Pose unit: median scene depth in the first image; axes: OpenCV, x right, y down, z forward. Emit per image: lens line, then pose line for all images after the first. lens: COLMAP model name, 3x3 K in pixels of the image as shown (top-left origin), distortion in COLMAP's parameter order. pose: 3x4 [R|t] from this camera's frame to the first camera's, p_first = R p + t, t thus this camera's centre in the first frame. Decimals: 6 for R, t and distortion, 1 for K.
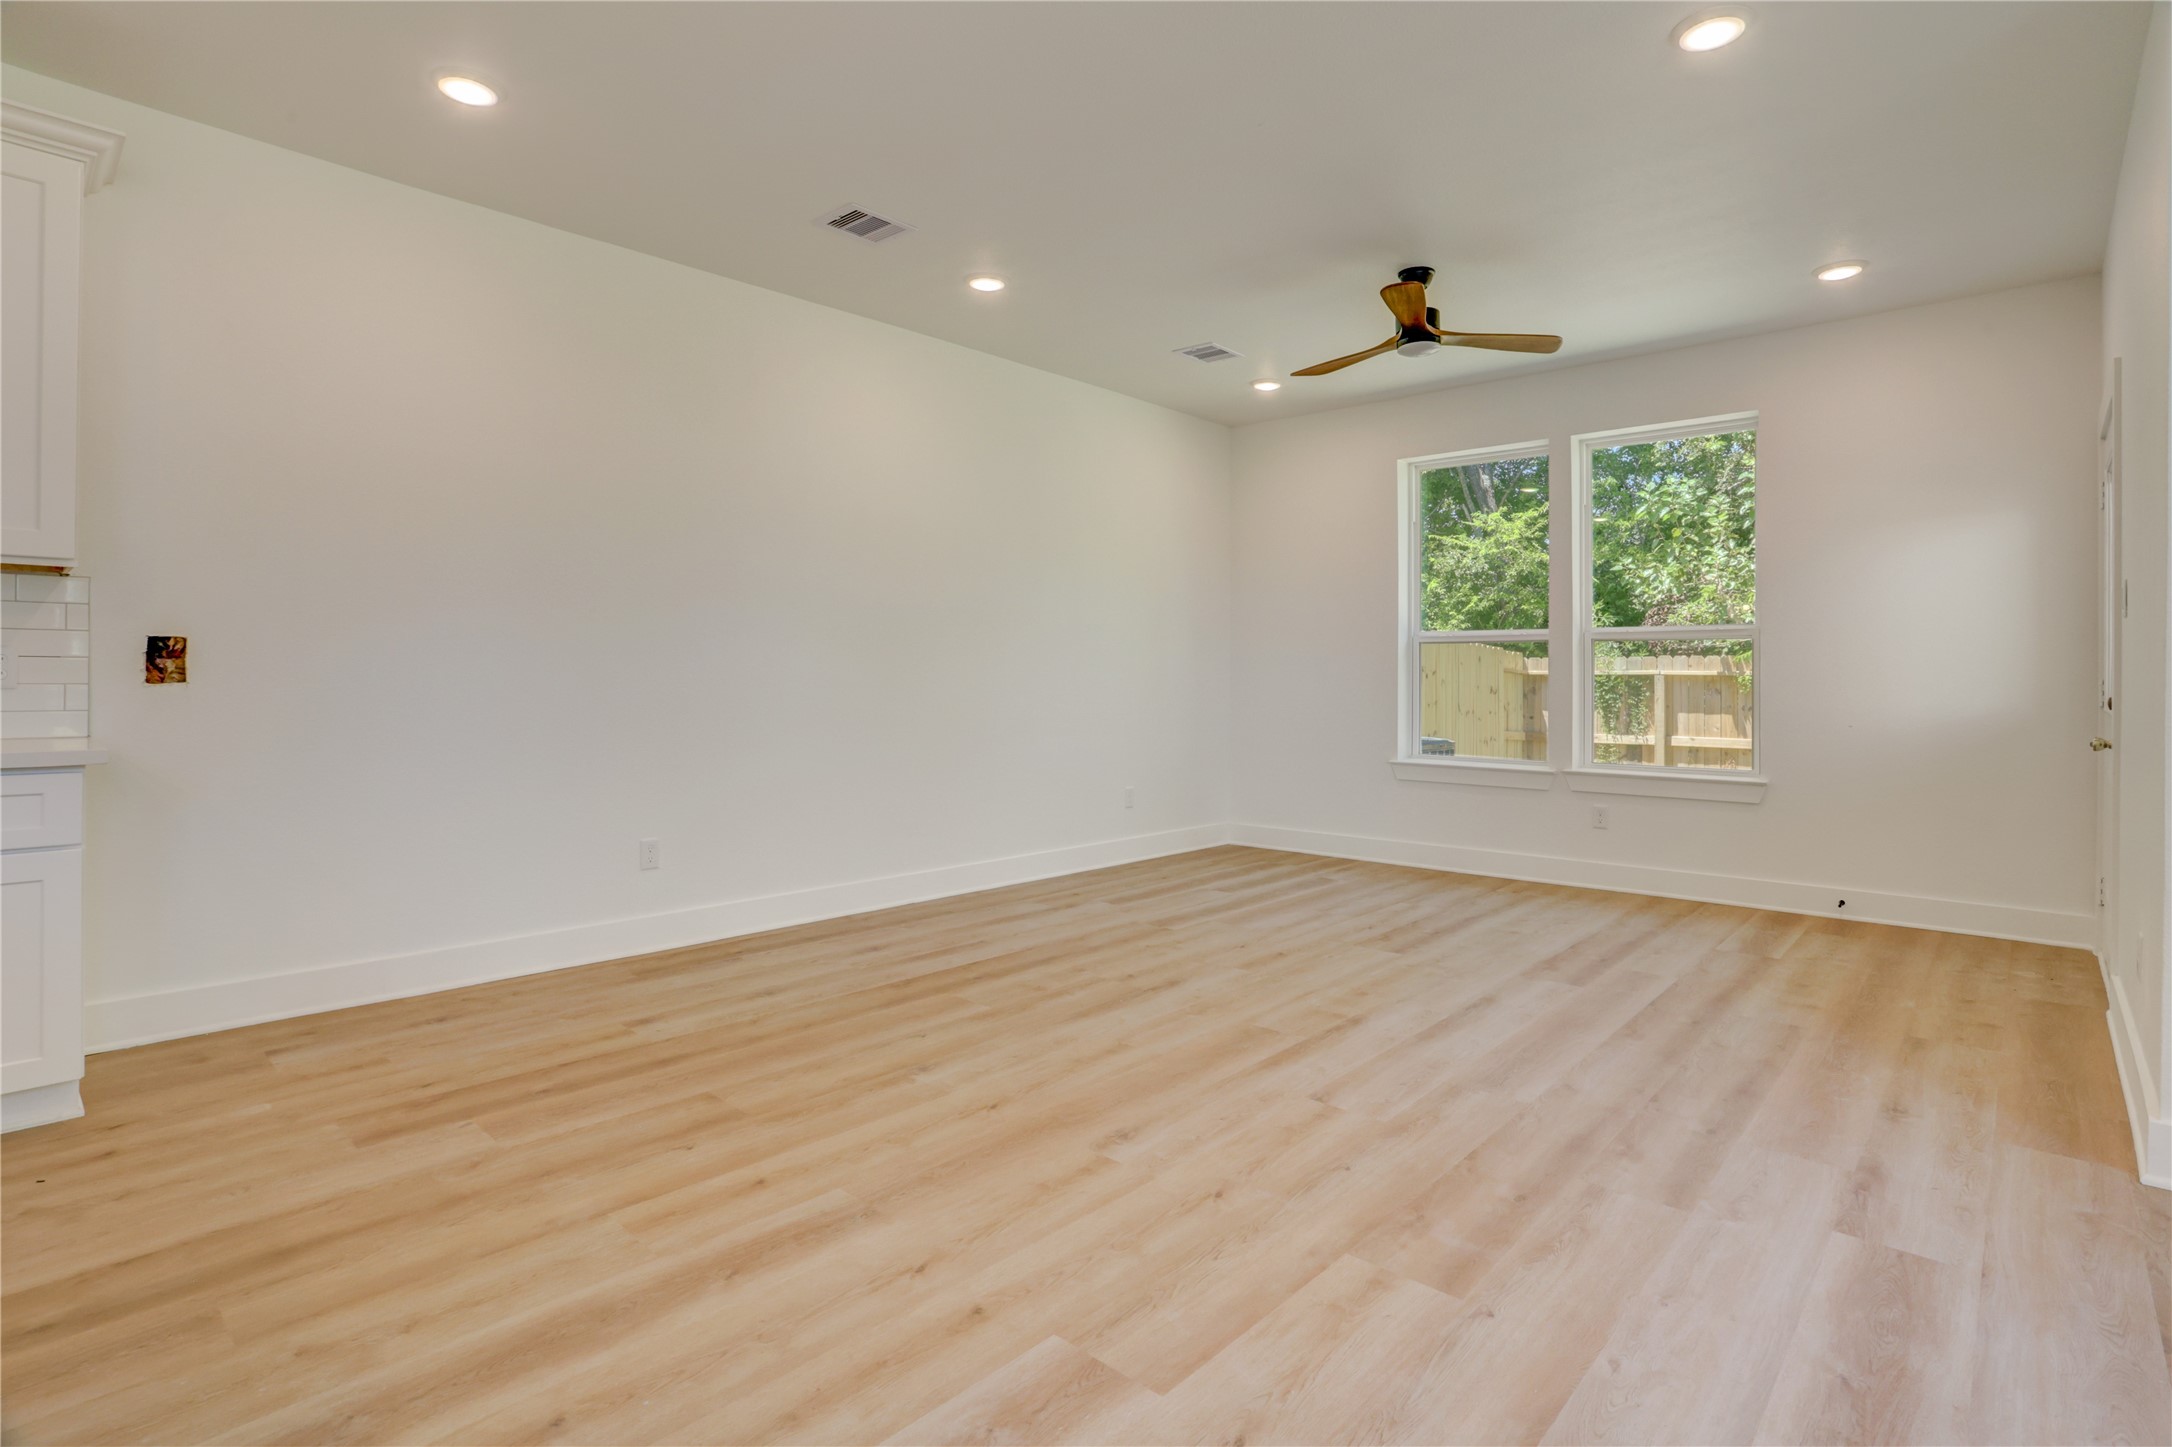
lens RADIAL K [[1064.8, 0, 1082.4], [0, 1064.8, 685.6], [0, 0, 1]] dist [-0.075694, 0.028507]
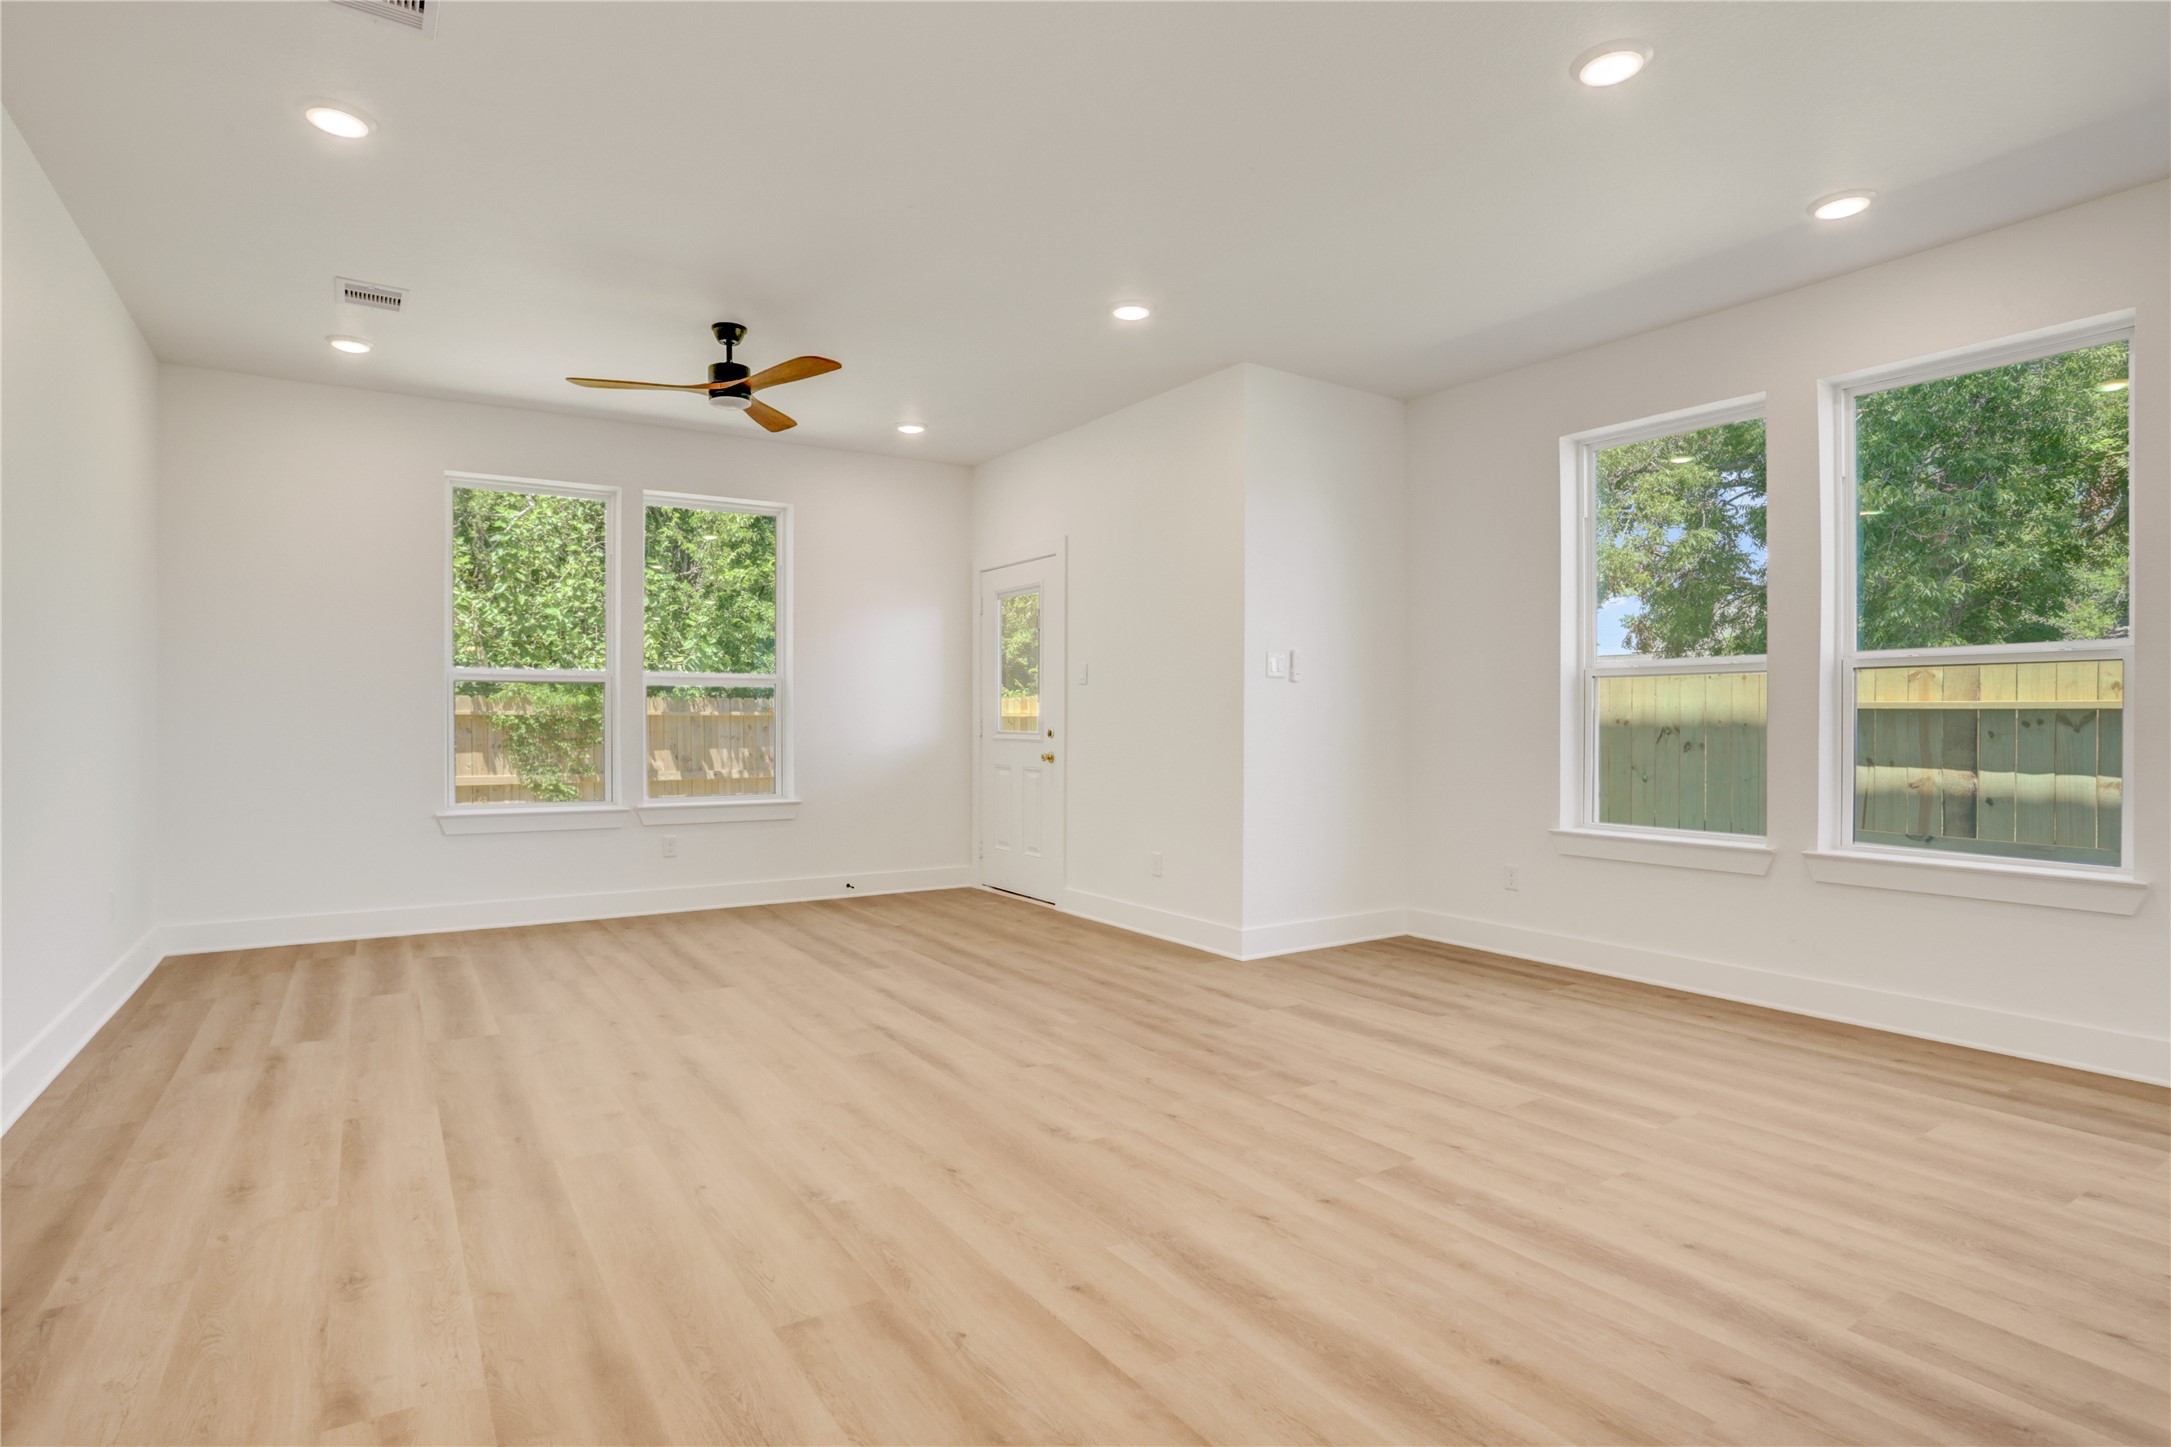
lens RADIAL K [[1109.8, 0, 1049.7], [0, 1109.8, 725.1], [0, 0, 1]] dist [-0.081100, 0.035218]
pose [[0.257385, -0.010522, 0.966252, -1.080047], [0.008882, 0.999924, 0.008523, -0.014517], [-0.966268, 0.006389, 0.257459, 0.691376]]
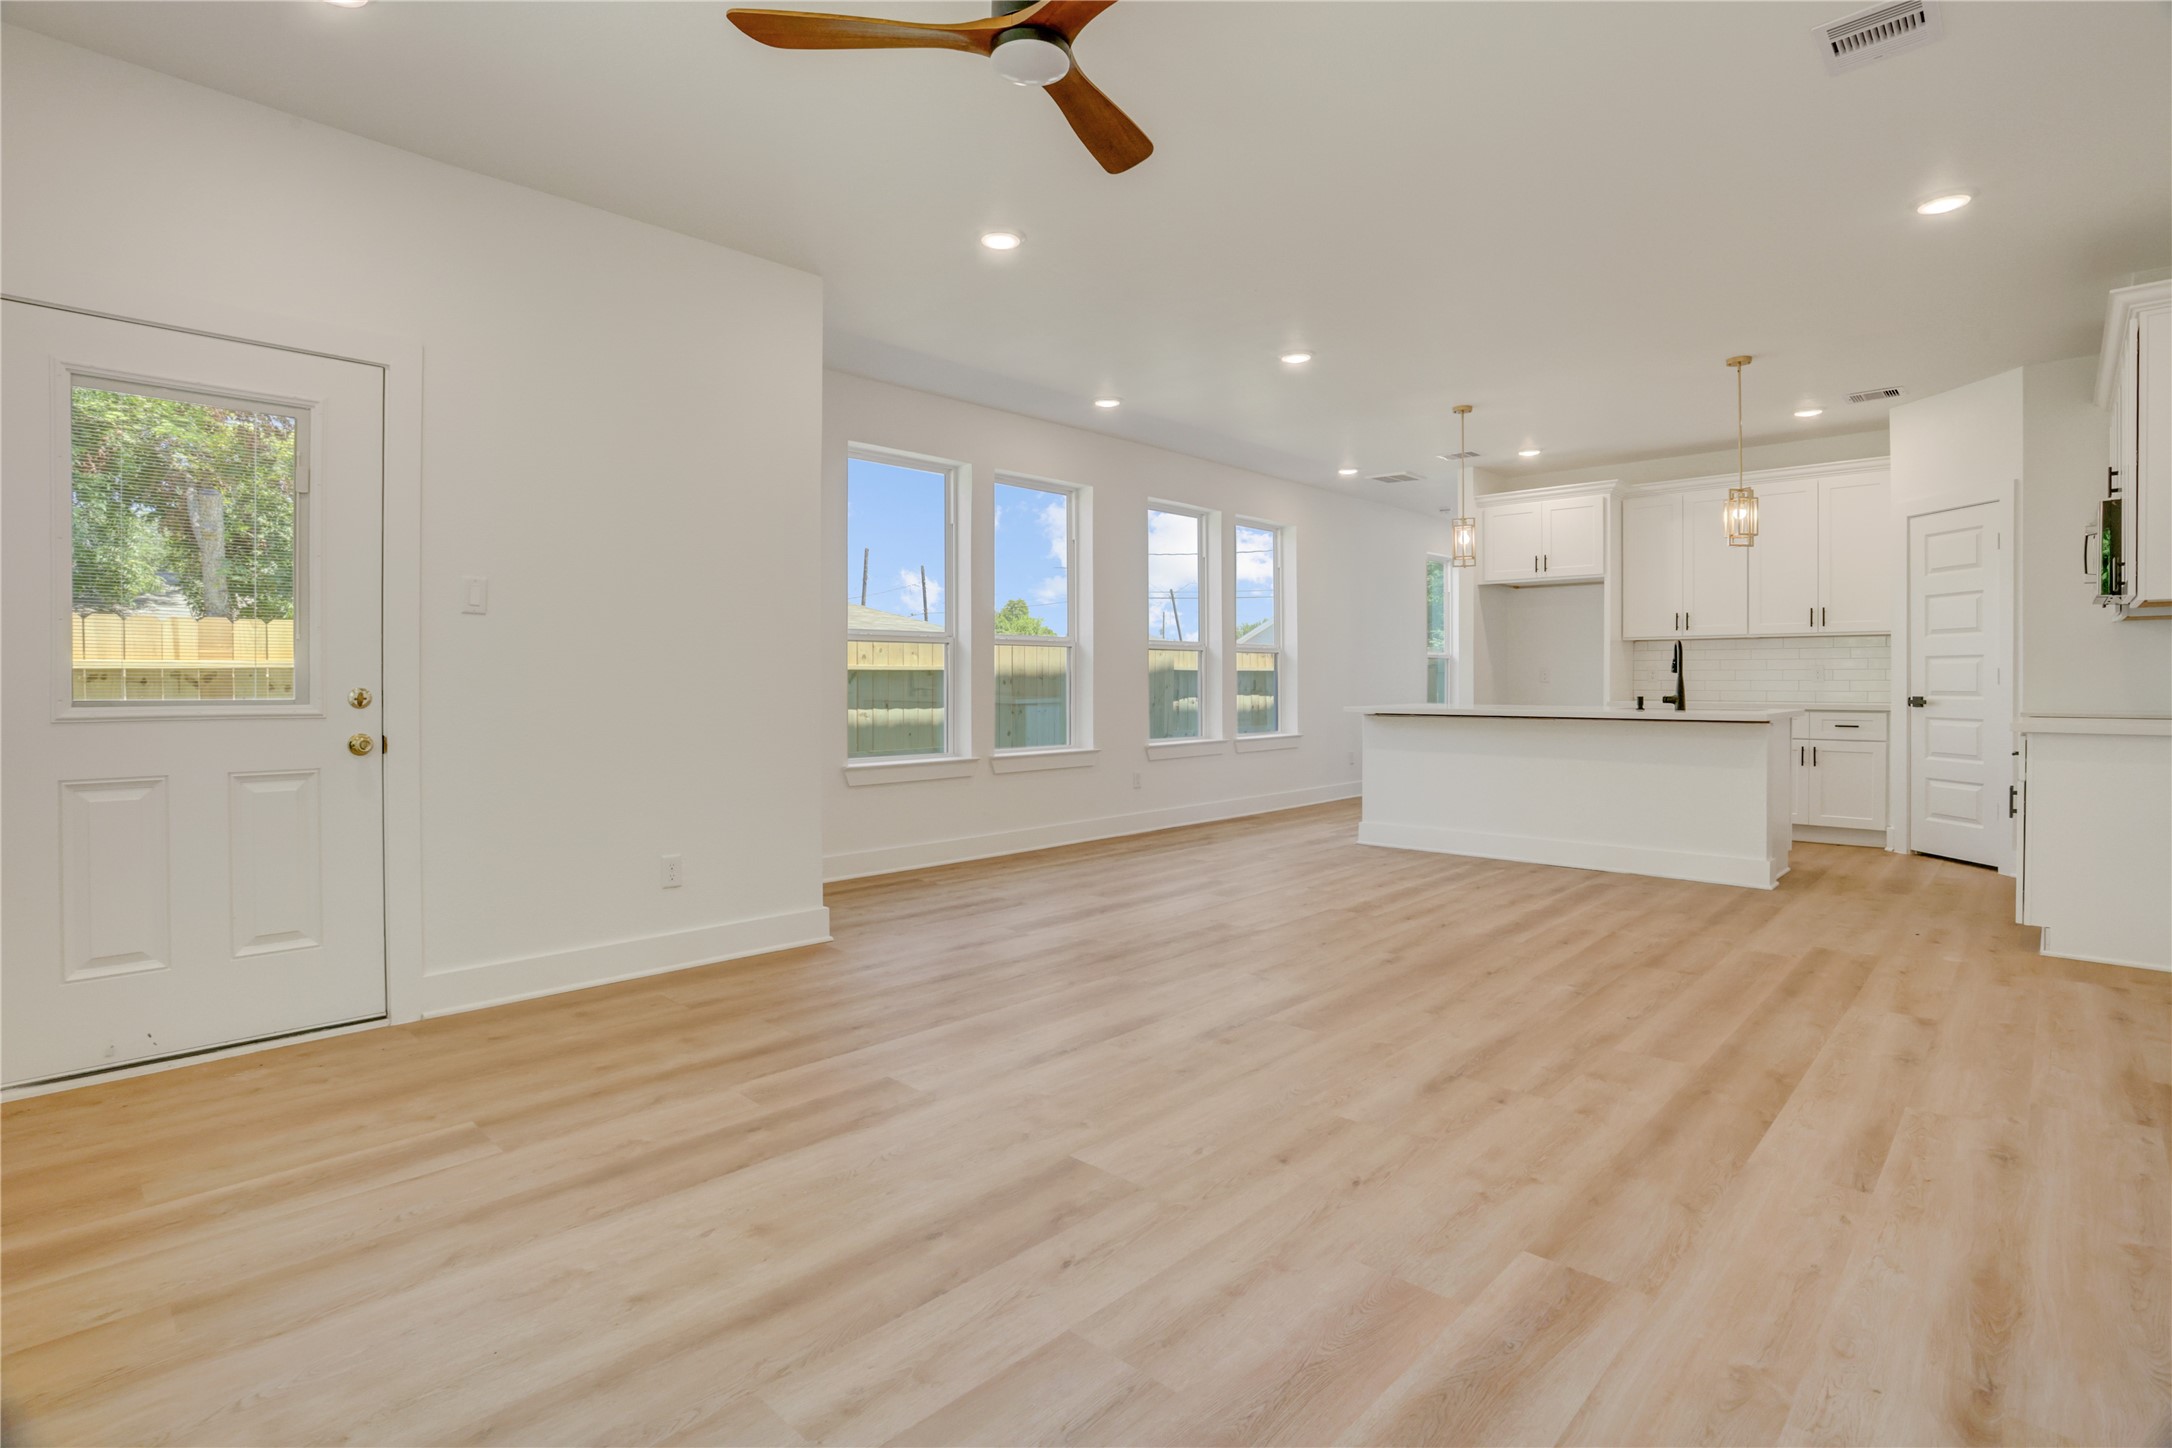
lens RADIAL K [[1064.8, 0, 1082.4], [0, 1064.8, 686.1], [0, 0, 1]] dist [-0.075694, 0.028507]
pose [[-0.999899, -0.004563, 0.013442, 0.479234], [-0.004387, 0.999904, 0.013113, -0.010994], [-0.013501, 0.013052, -0.999824, 2.572146]]
